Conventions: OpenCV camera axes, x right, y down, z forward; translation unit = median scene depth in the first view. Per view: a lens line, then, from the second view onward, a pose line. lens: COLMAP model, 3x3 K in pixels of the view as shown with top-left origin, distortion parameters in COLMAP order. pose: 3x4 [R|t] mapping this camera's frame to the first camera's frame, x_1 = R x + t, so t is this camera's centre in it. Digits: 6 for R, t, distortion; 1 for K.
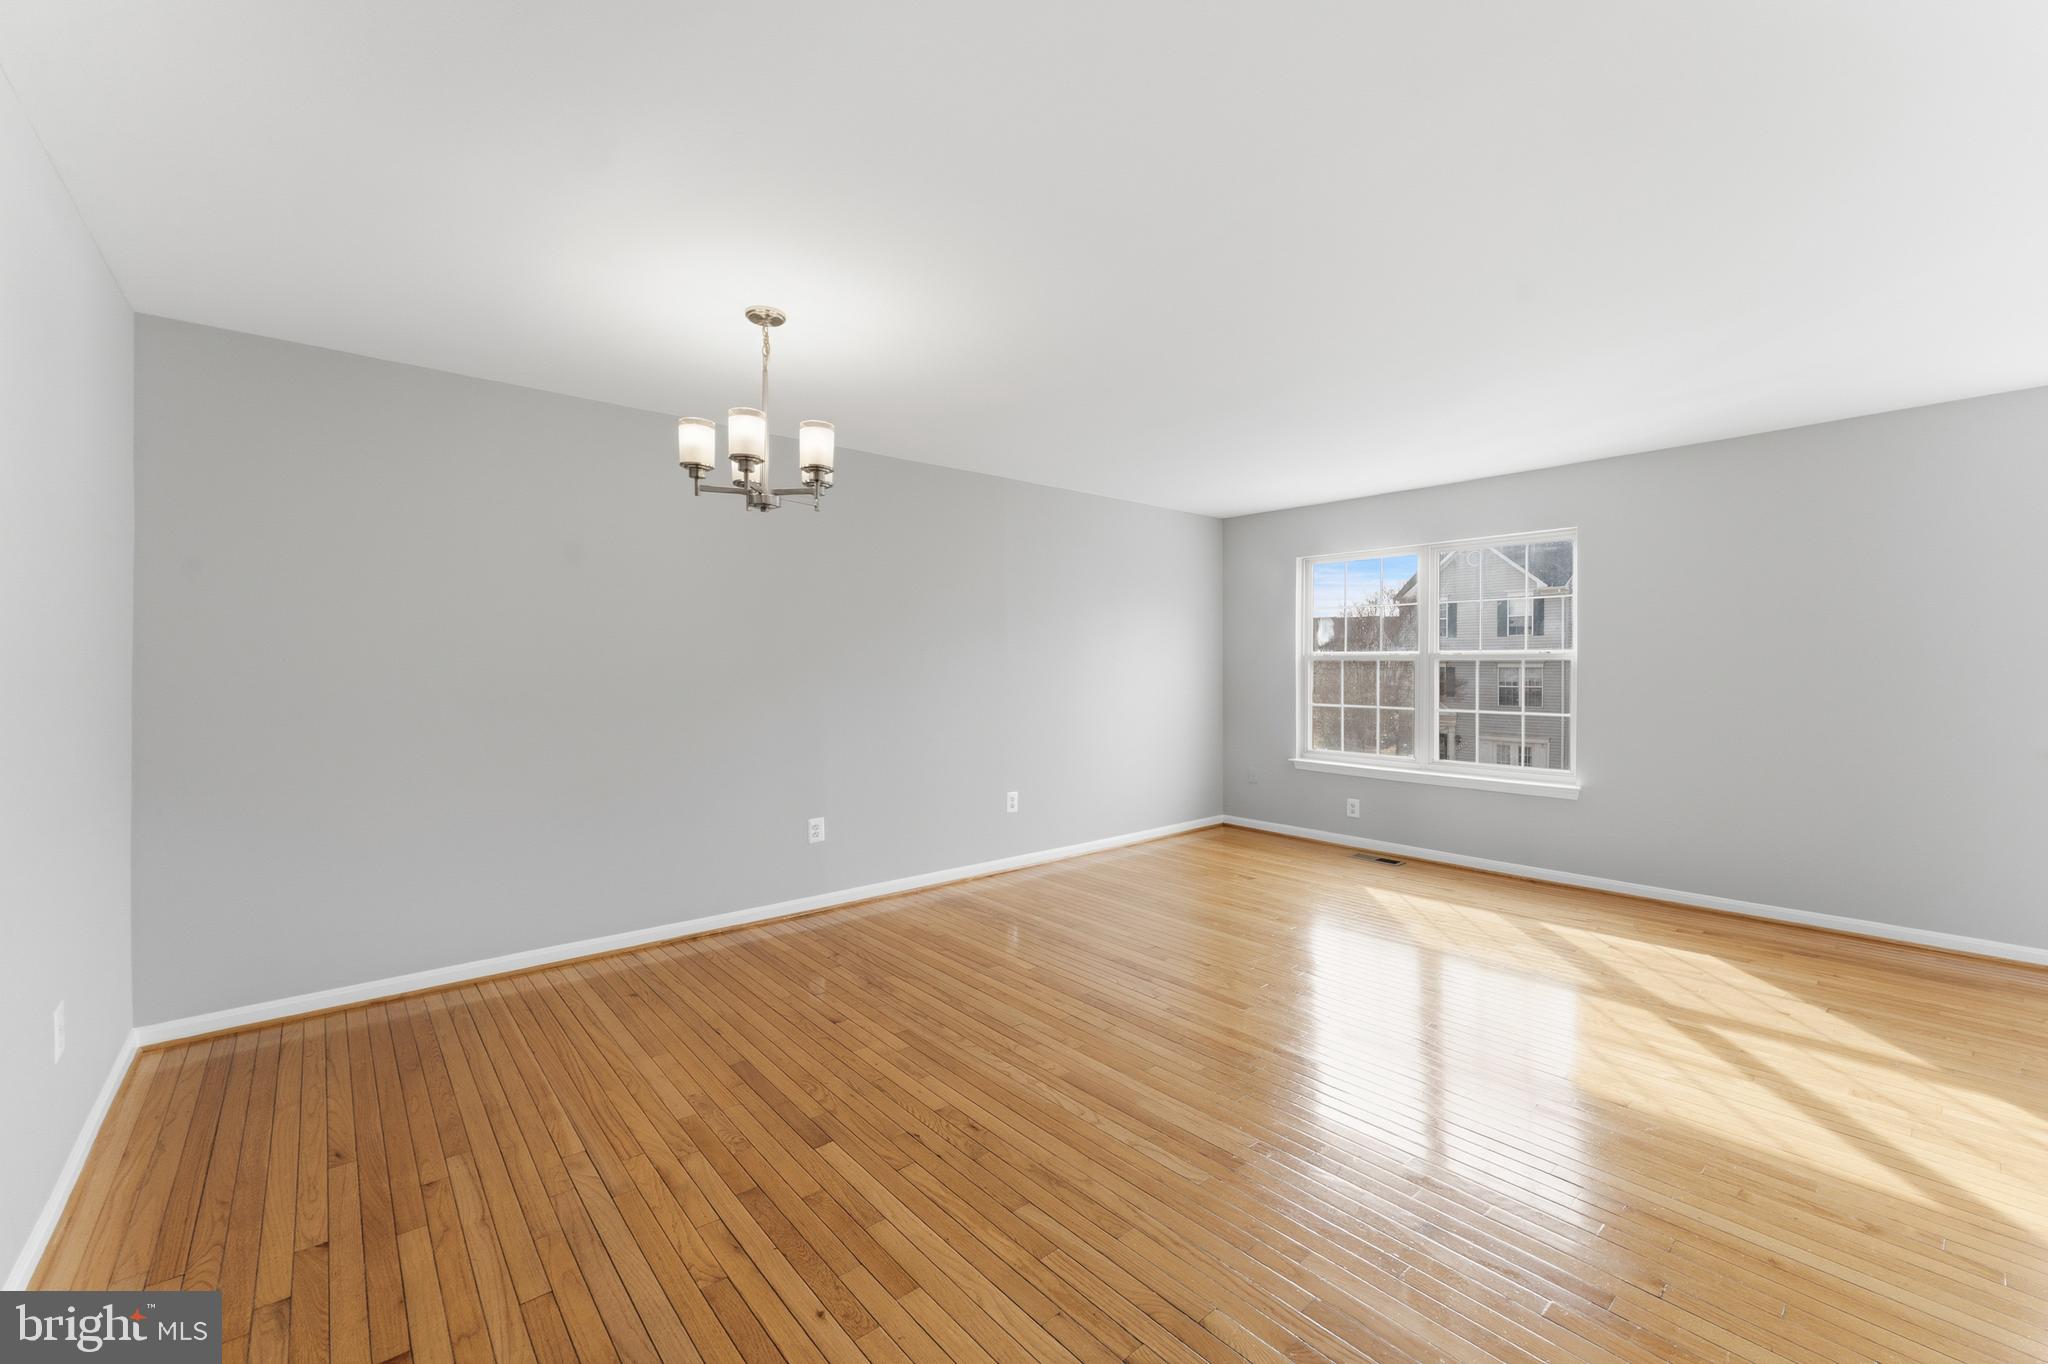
lens RADIAL K [[820.8, 0, 1024.0], [0, 820.8, 682.0], [0, 0, 1]] dist [0.000020, 0.000091]
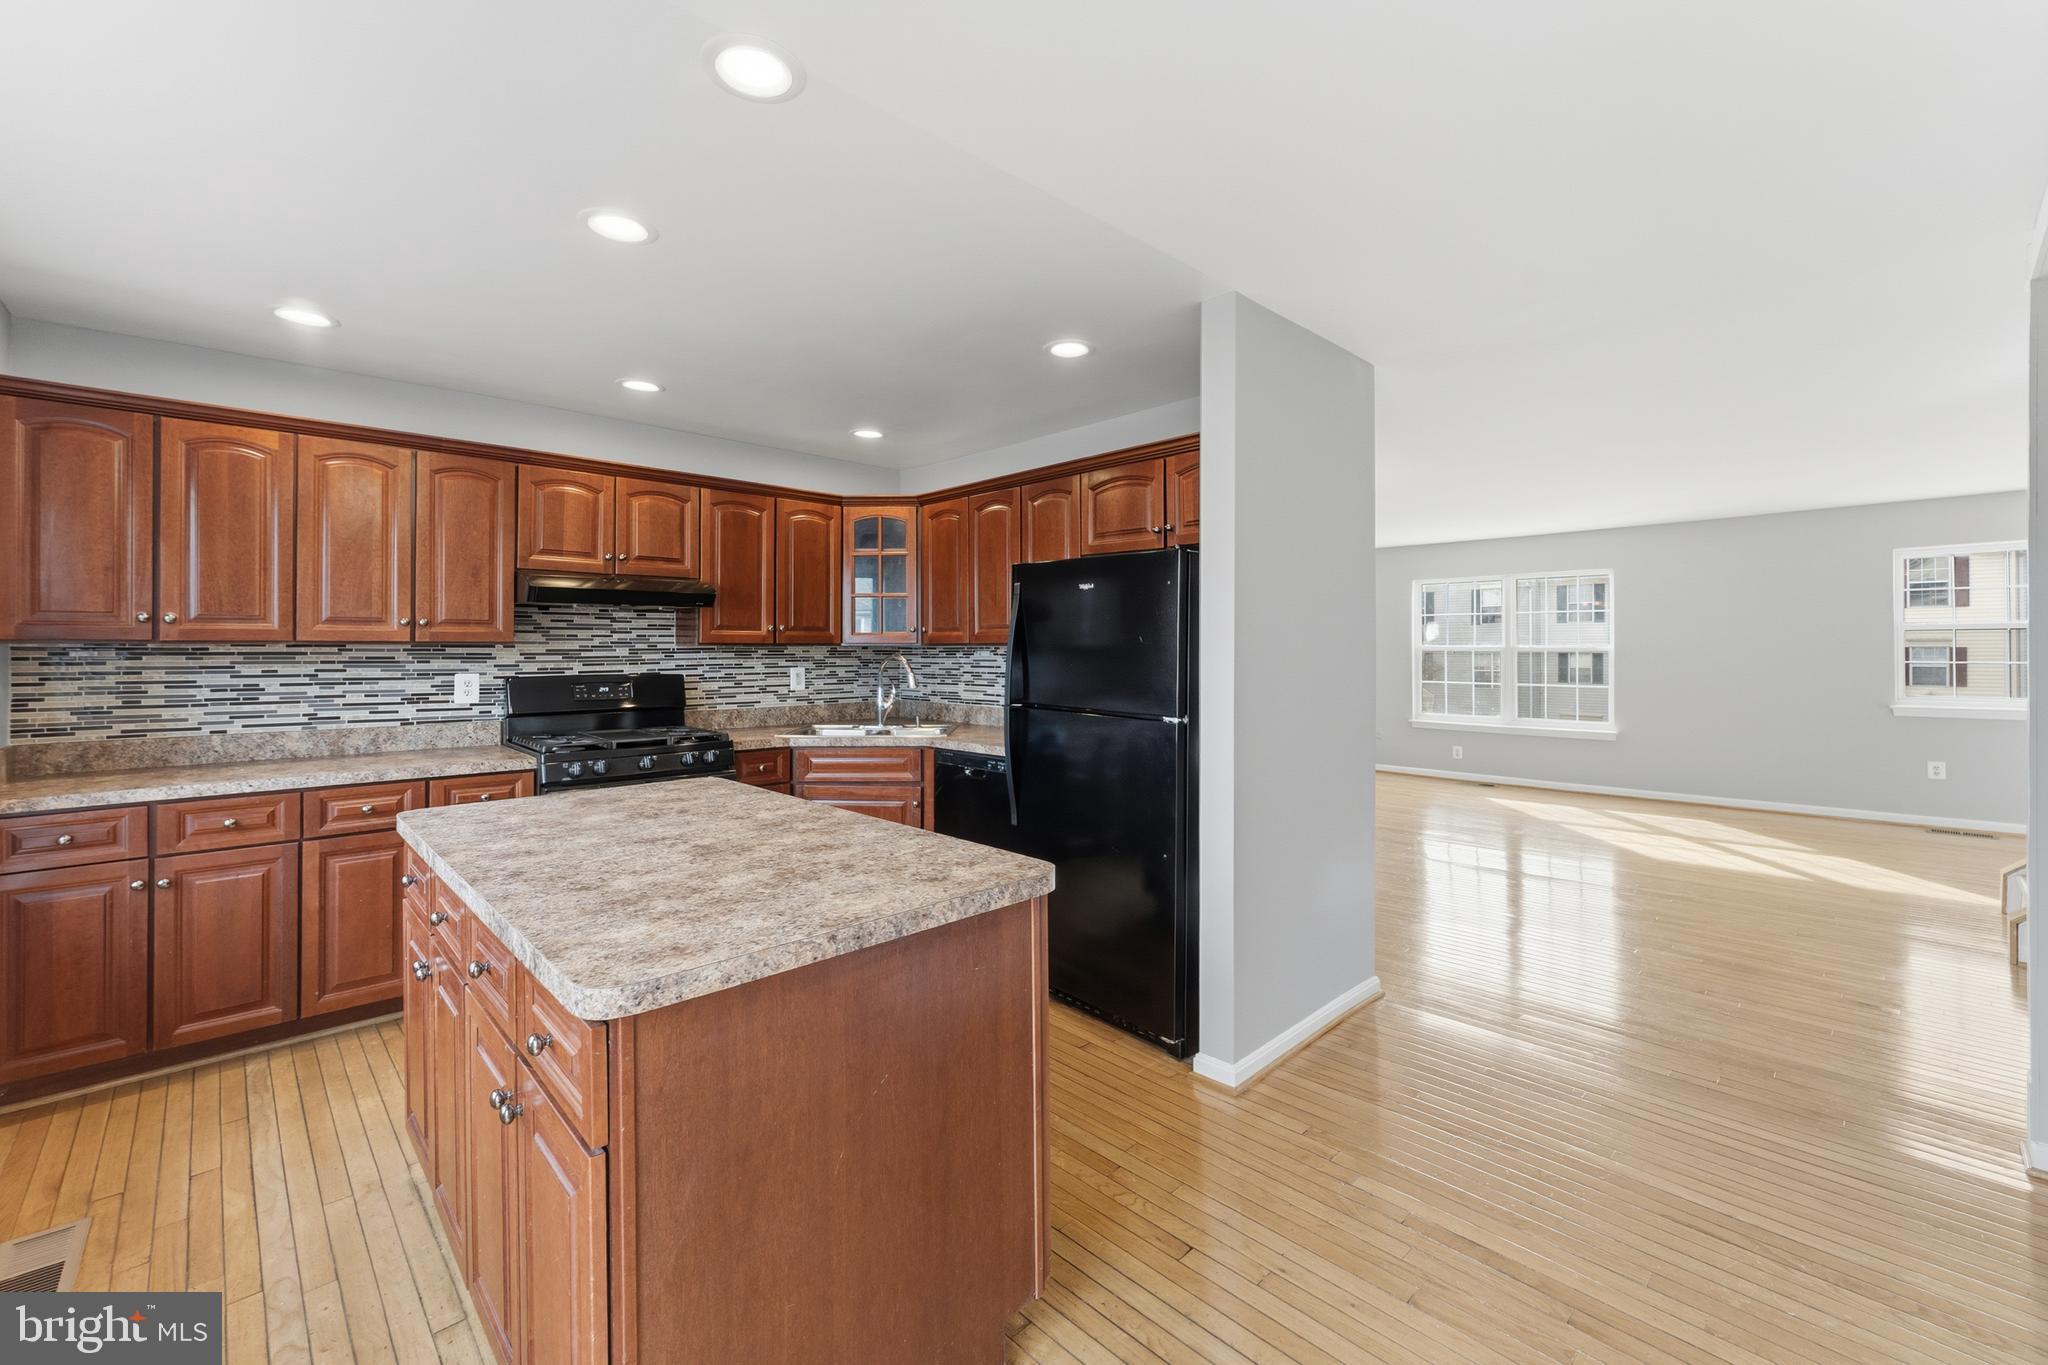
lens RADIAL K [[843.6, 0, 1024.0], [0, 843.6, 682.5], [0, 0, 1]] dist [-0.000402, -0.000123]
pose [[0.998366, -0.007874, 0.056598, -0.459608], [0.007139, 0.999888, 0.013168, 0.005785], [-0.056695, -0.012742, 0.998310, -0.457685]]
